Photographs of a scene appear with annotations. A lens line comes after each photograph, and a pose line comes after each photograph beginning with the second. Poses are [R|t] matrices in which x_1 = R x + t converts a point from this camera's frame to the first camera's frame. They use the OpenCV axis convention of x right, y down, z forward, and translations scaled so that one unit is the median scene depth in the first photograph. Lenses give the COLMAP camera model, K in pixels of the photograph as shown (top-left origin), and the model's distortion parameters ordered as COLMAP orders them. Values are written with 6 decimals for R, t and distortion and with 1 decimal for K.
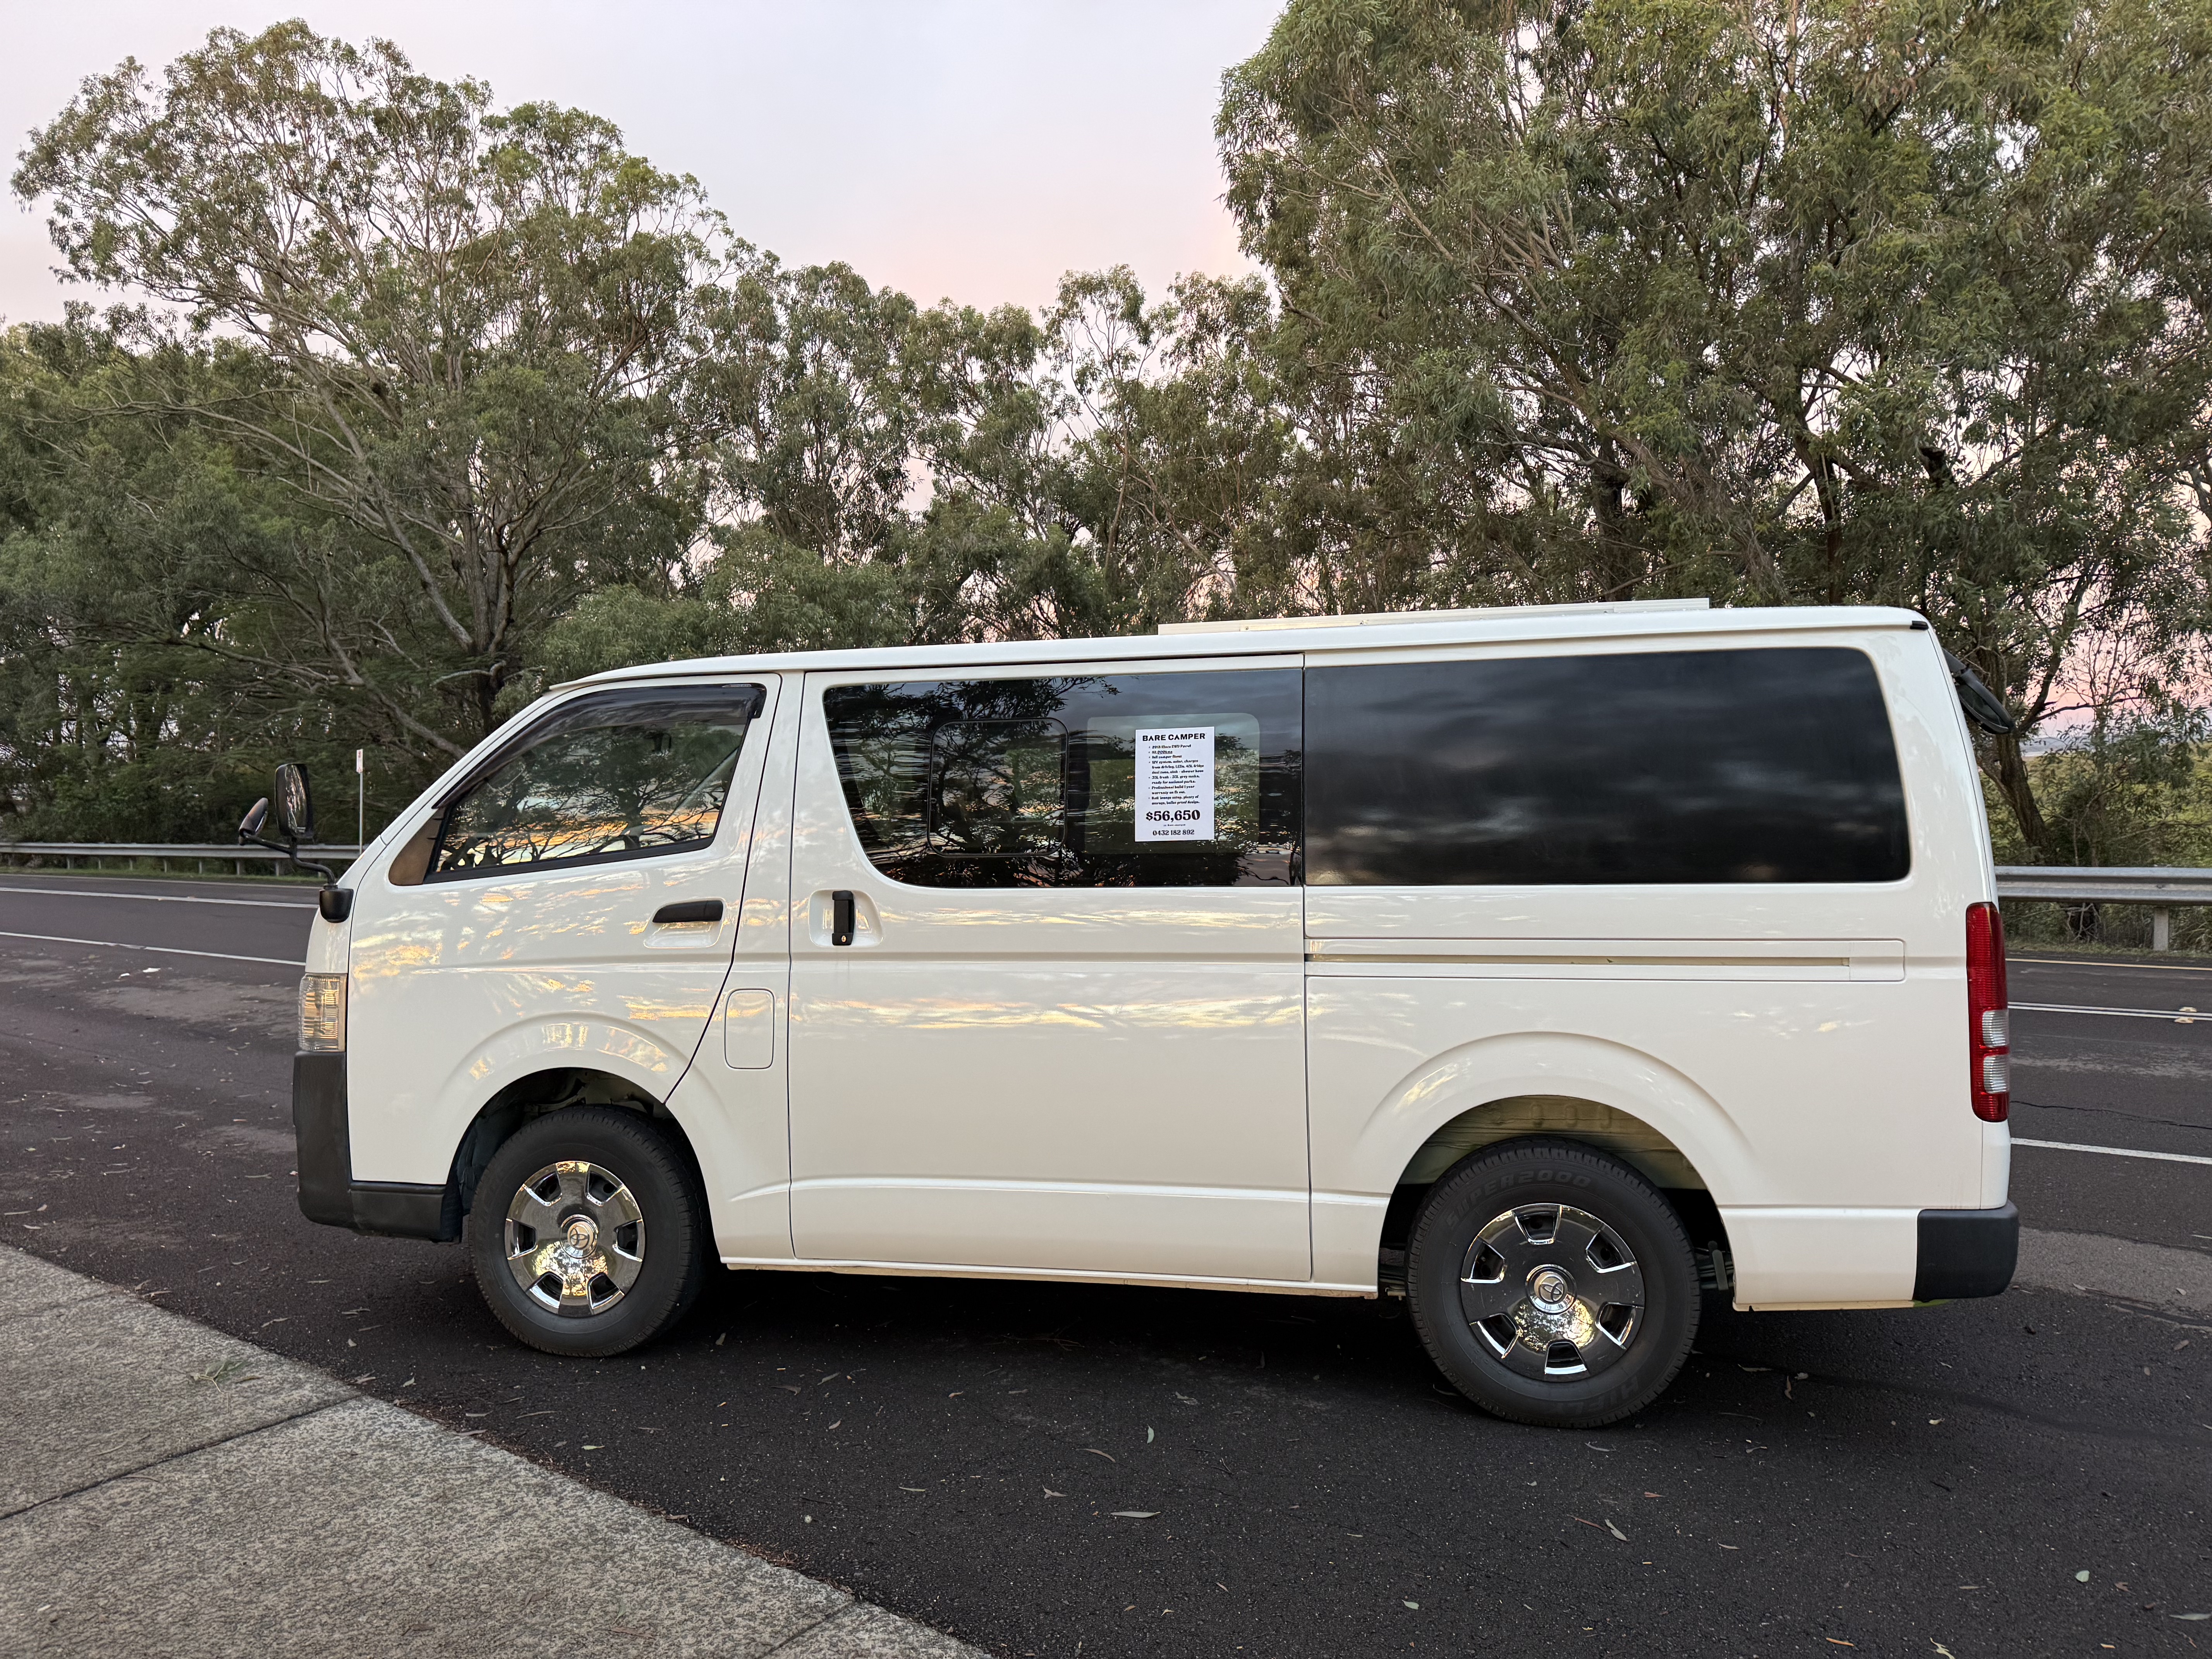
lens RADIAL K [[1540.8, 0, 1096.5], [0, 1540.8, 818.3], [0, 0, 1]] dist [0.047416, -0.047380]
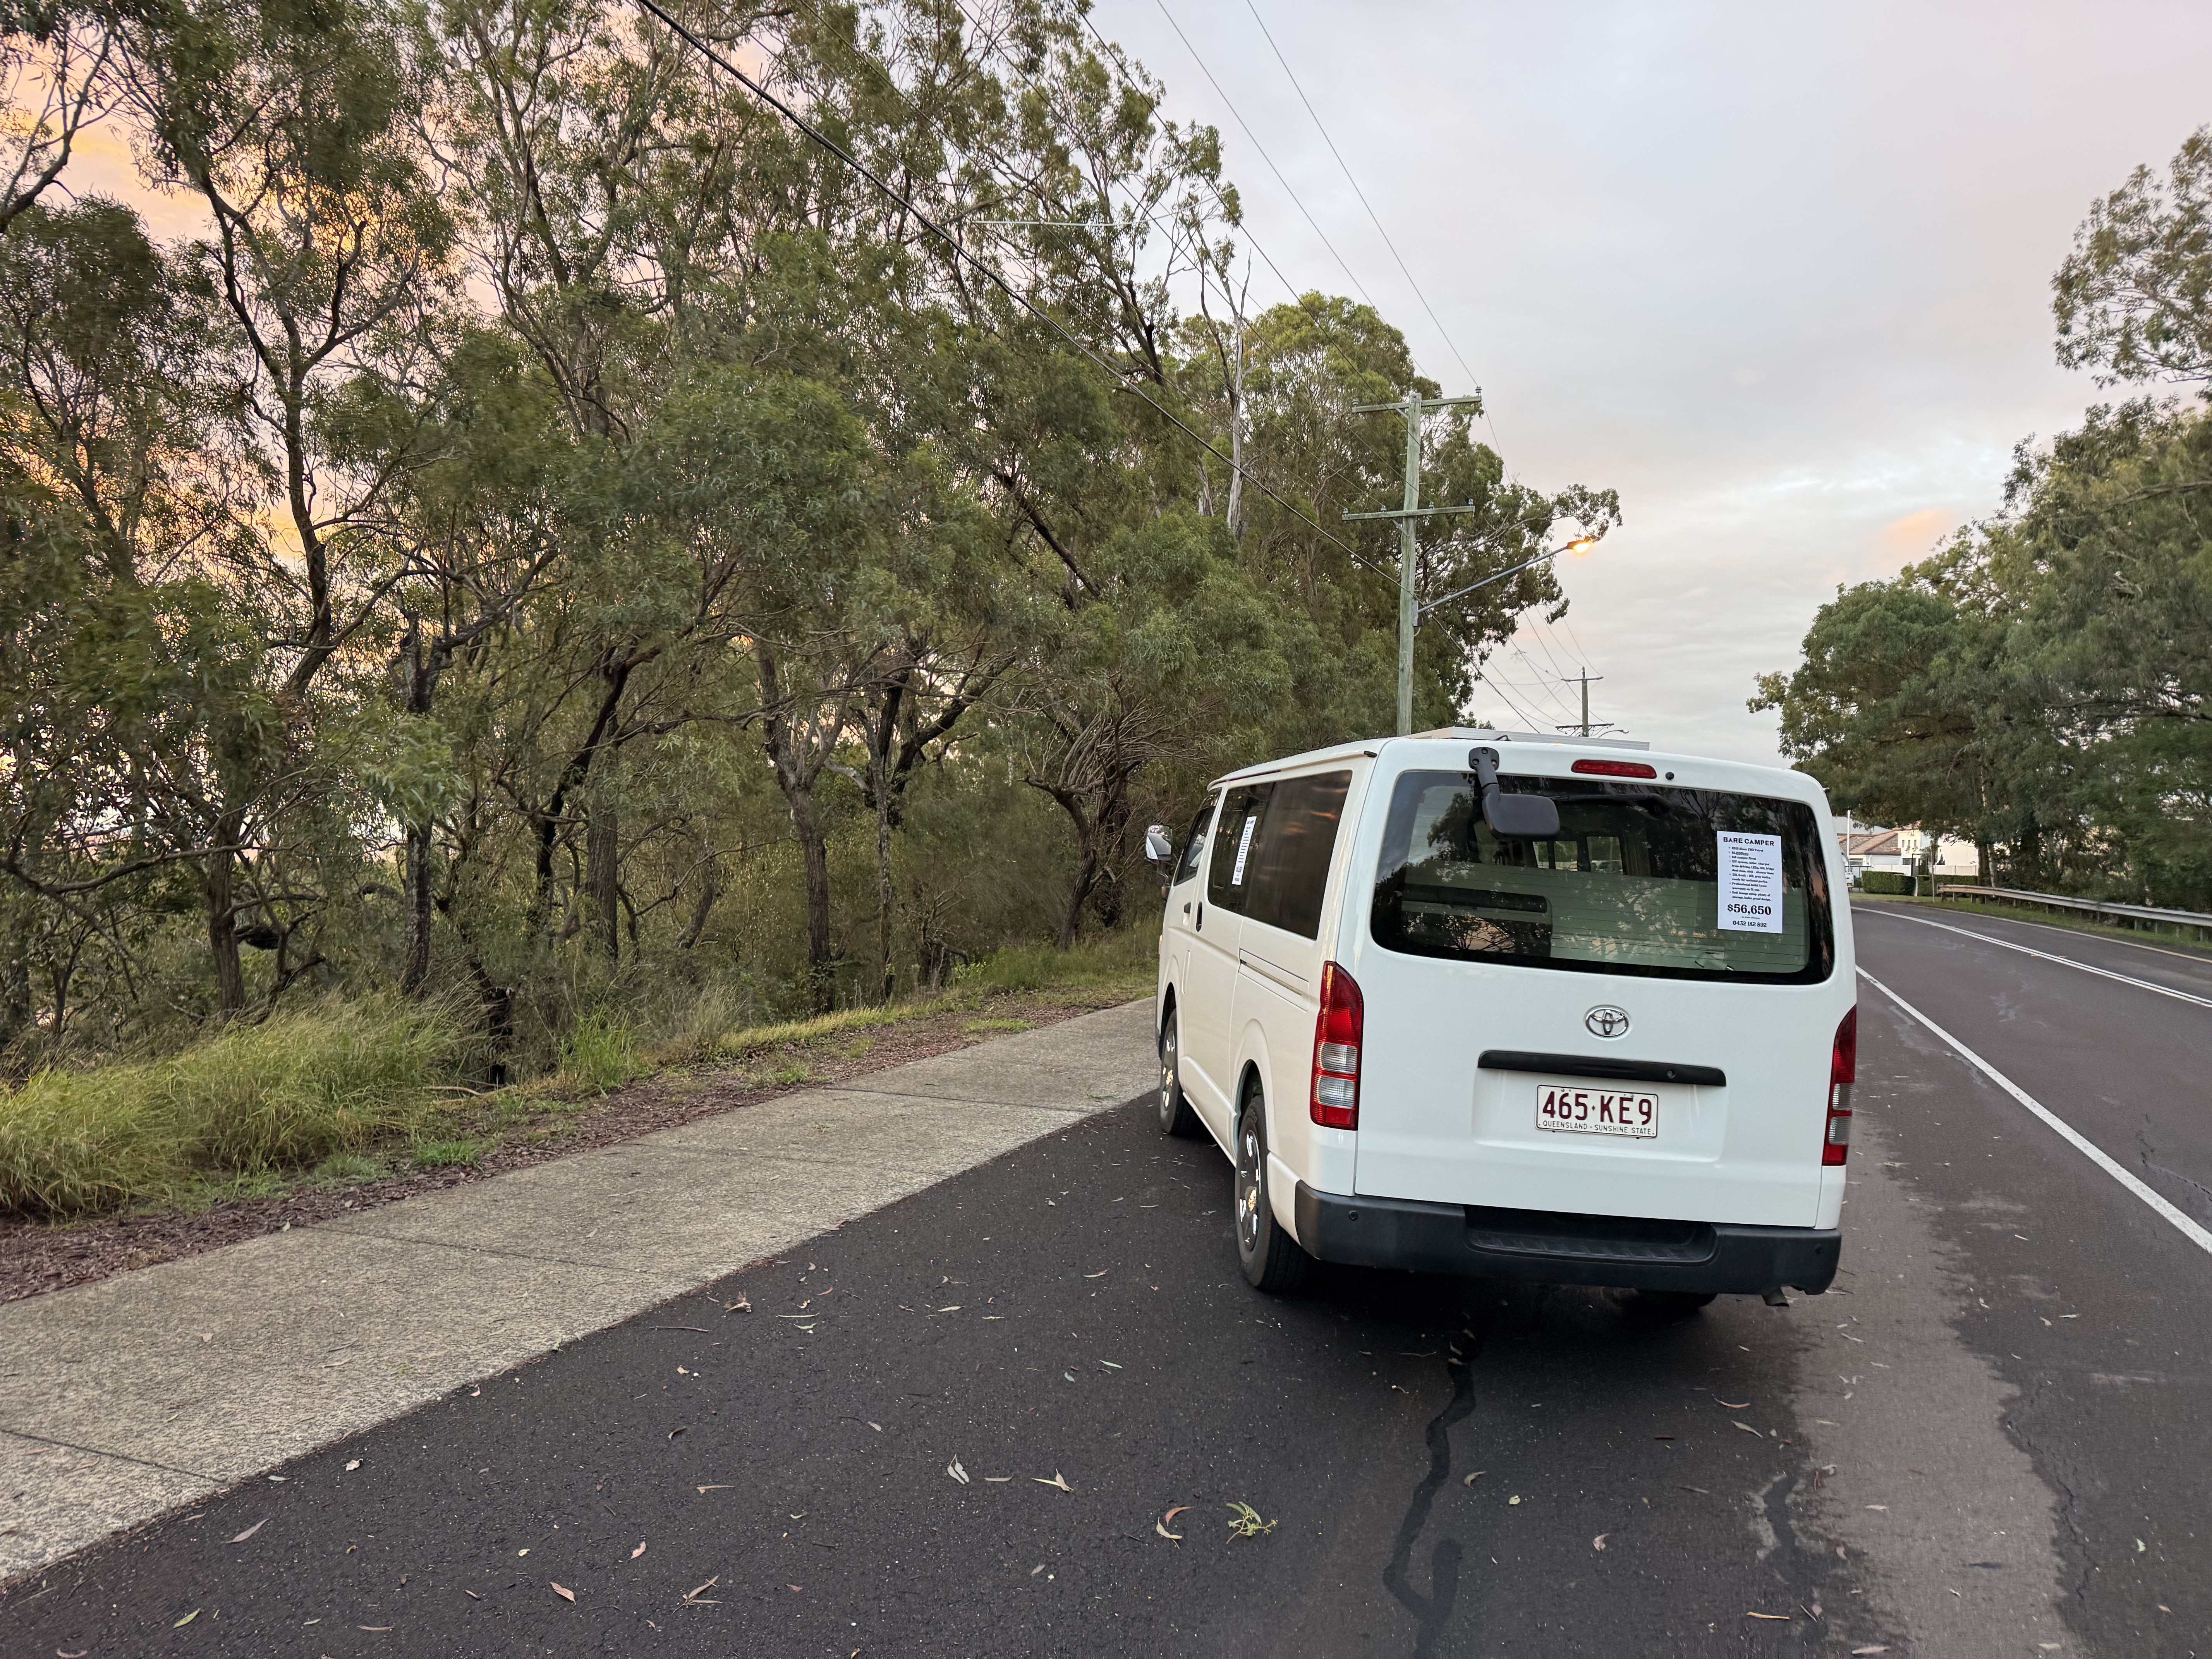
lens RADIAL K [[1540.8, 0, 1121.4], [0, 1540.8, 875.9], [0, 0, 1]] dist [0.047416, -0.047380]
pose [[0.286798, 0.061252, -0.956031, 0.211660], [-0.065935, 0.996849, 0.044088, -0.007729], [0.955719, 0.050392, 0.289933, 0.052810]]
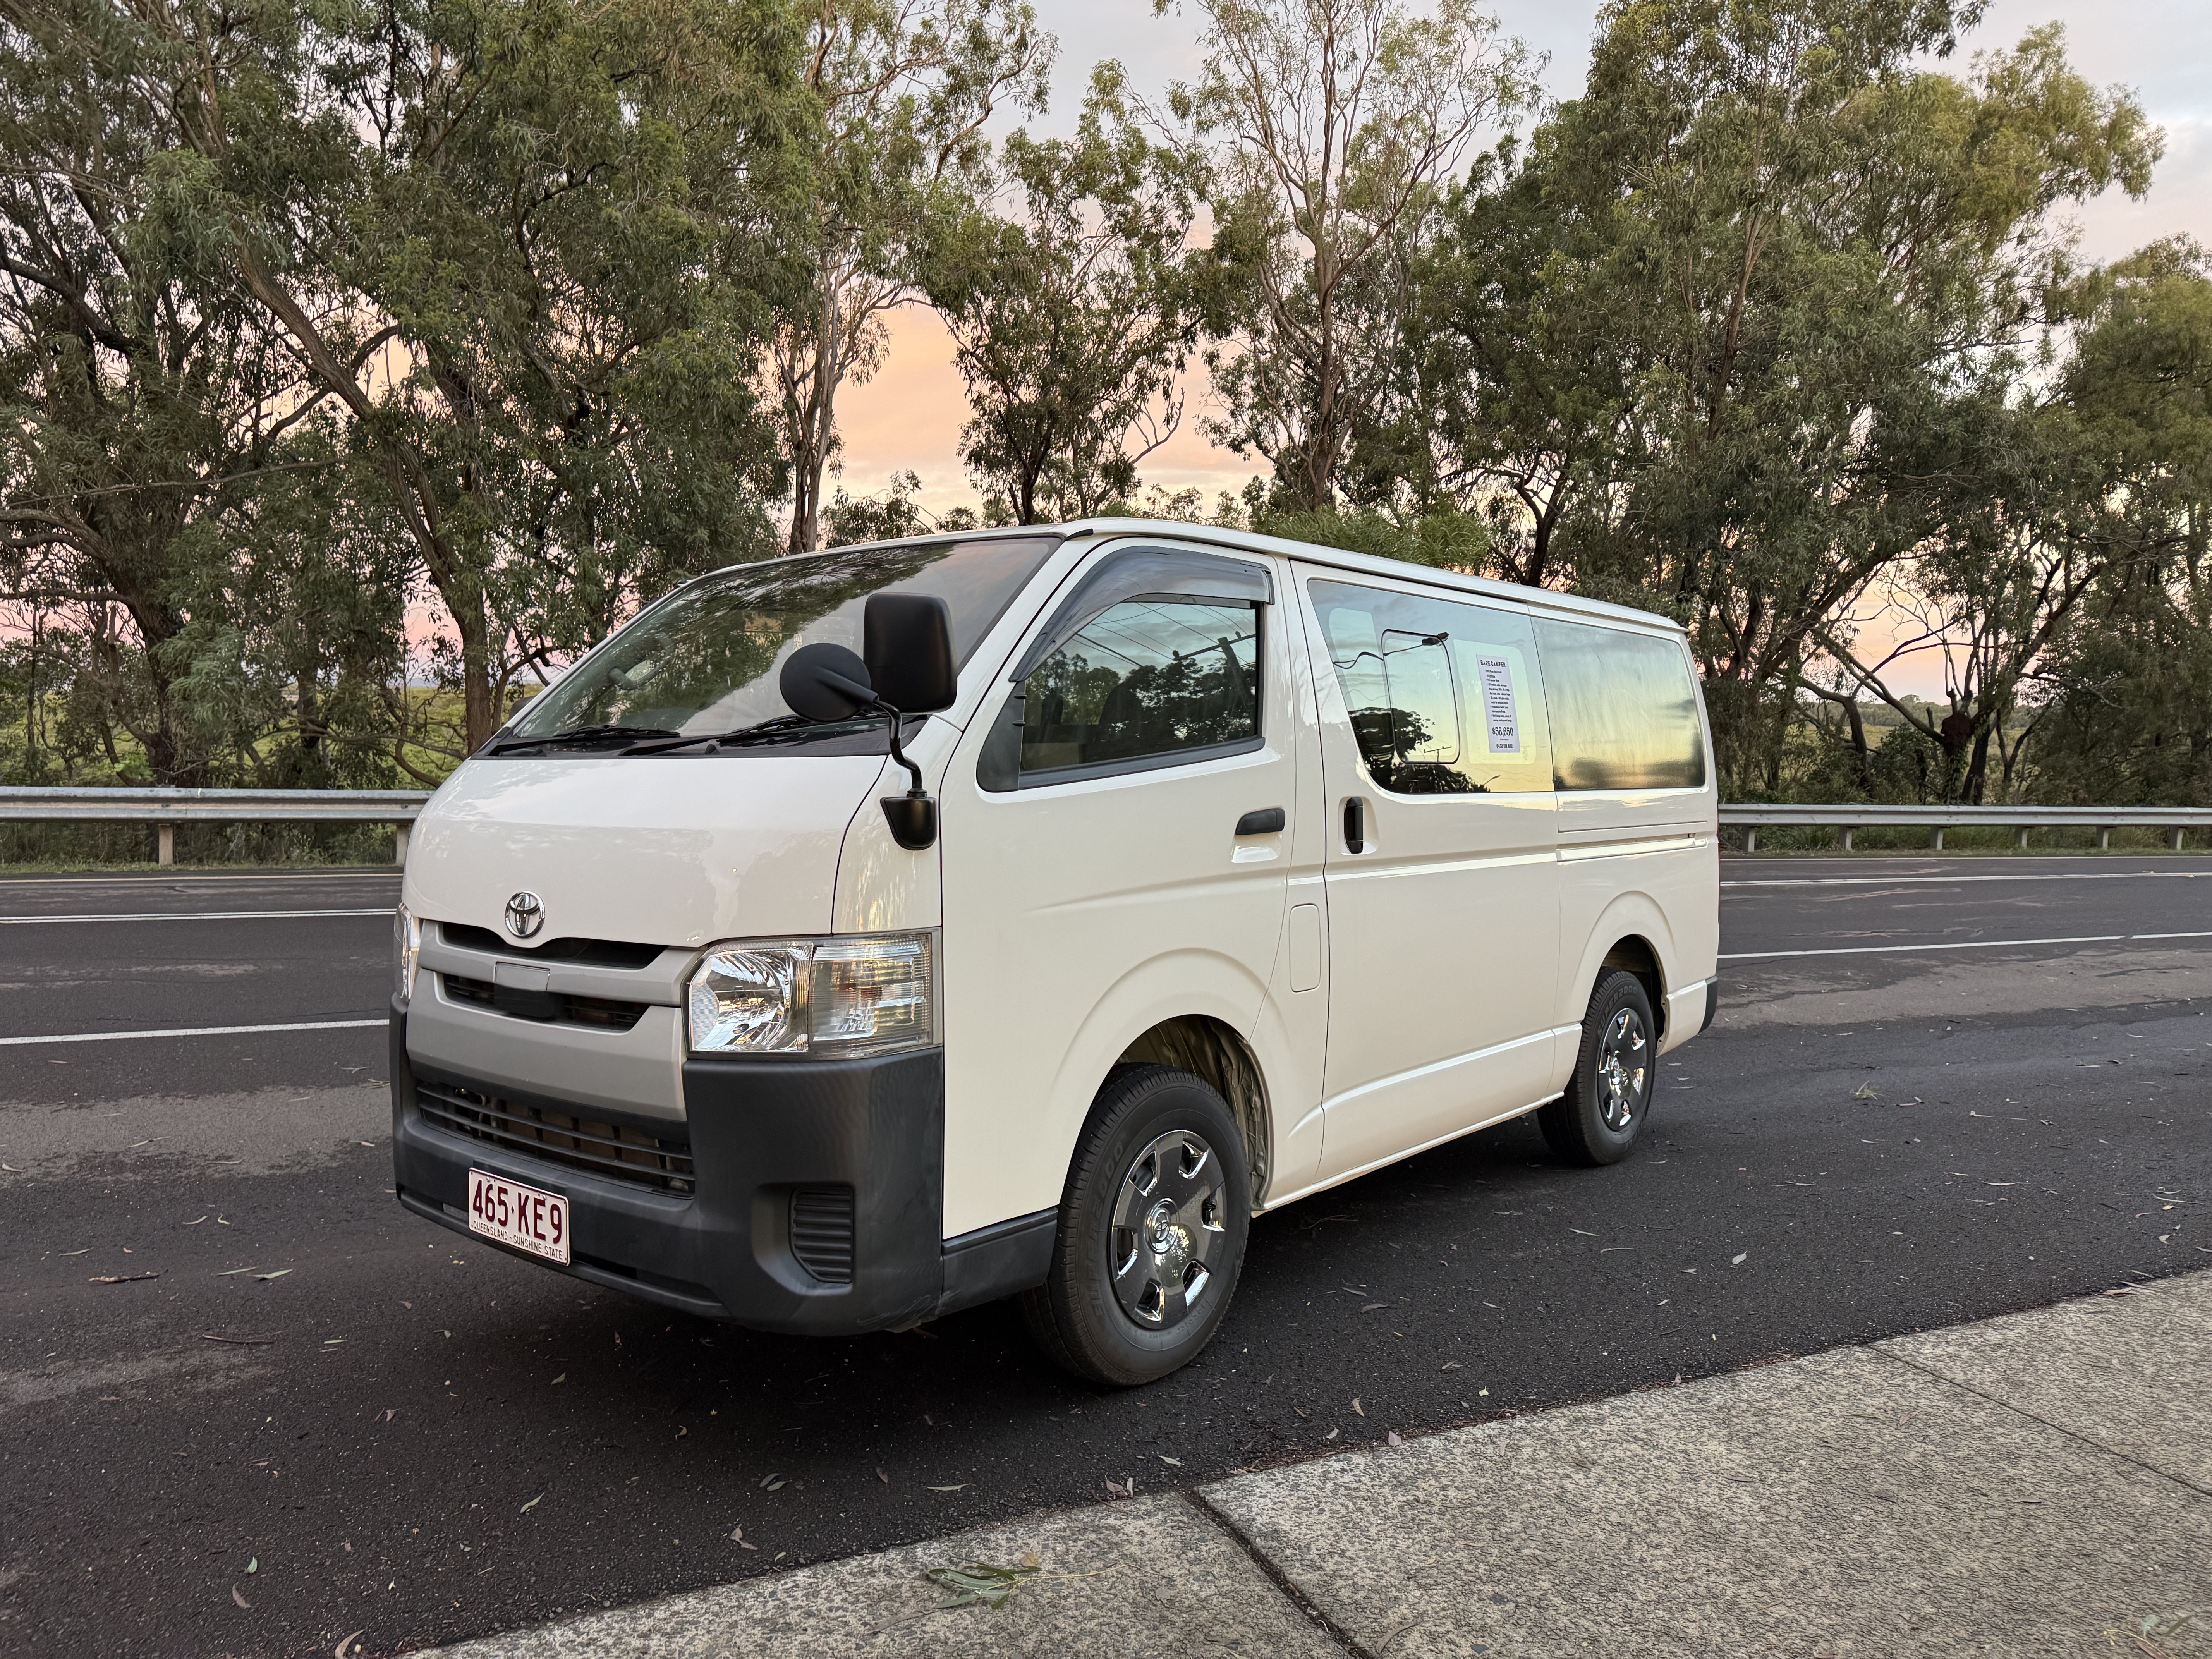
lens RADIAL K [[1540.8, 0, 1111.5], [0, 1540.8, 842.7], [0, 0, 1]] dist [0.047416, -0.047380]
pose [[0.443485, -0.012740, 0.896191, -0.151539], [-0.020387, 0.999497, 0.024297, 0.007521], [-0.896050, -0.029046, 0.443002, 0.097754]]
